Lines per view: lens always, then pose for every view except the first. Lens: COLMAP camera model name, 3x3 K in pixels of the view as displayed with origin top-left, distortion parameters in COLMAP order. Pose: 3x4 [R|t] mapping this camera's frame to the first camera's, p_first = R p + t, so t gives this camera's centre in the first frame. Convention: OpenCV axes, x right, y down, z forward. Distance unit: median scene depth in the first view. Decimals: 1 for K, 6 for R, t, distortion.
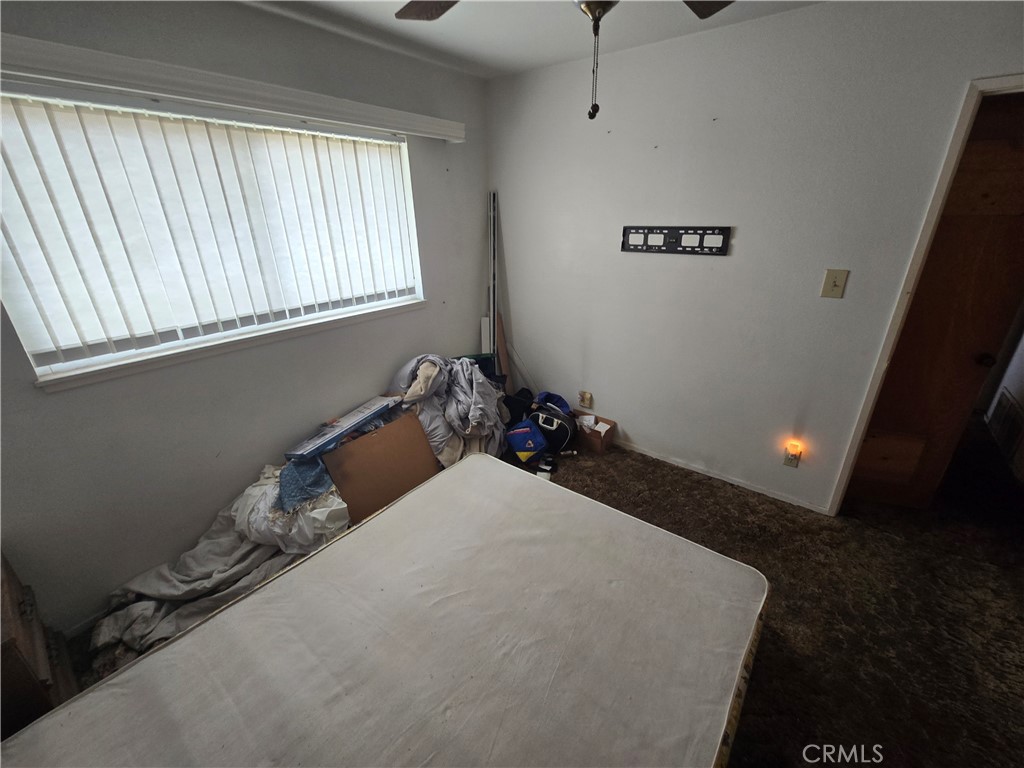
lens RADIAL K [[422.0, 0, 520.7], [0, 422.0, 385.0], [0, 0, 1]] dist [-0.002628, 0.001792]
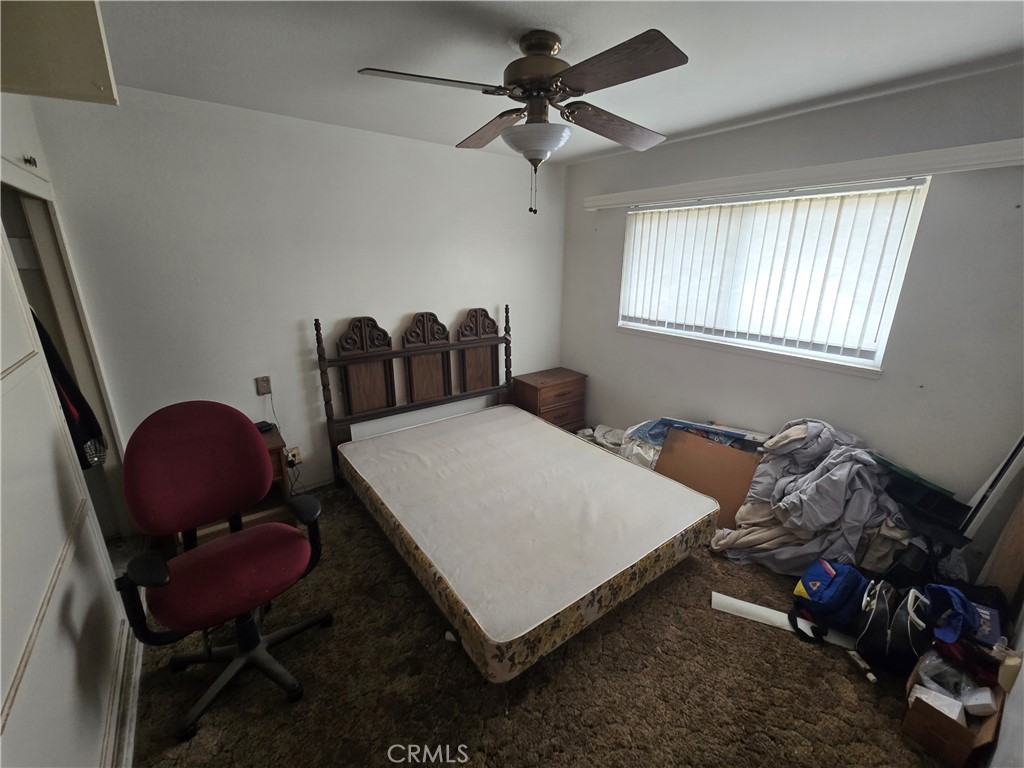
lens RADIAL K [[422.0, 0, 518.9], [0, 422.0, 381.9], [0, 0, 1]] dist [-0.002628, 0.001792]
pose [[-0.260334, 0.286718, -0.921965, 0.920640], [-0.375598, 0.849603, 0.370272, -0.292806], [0.889467, 0.442683, -0.113490, 0.644845]]
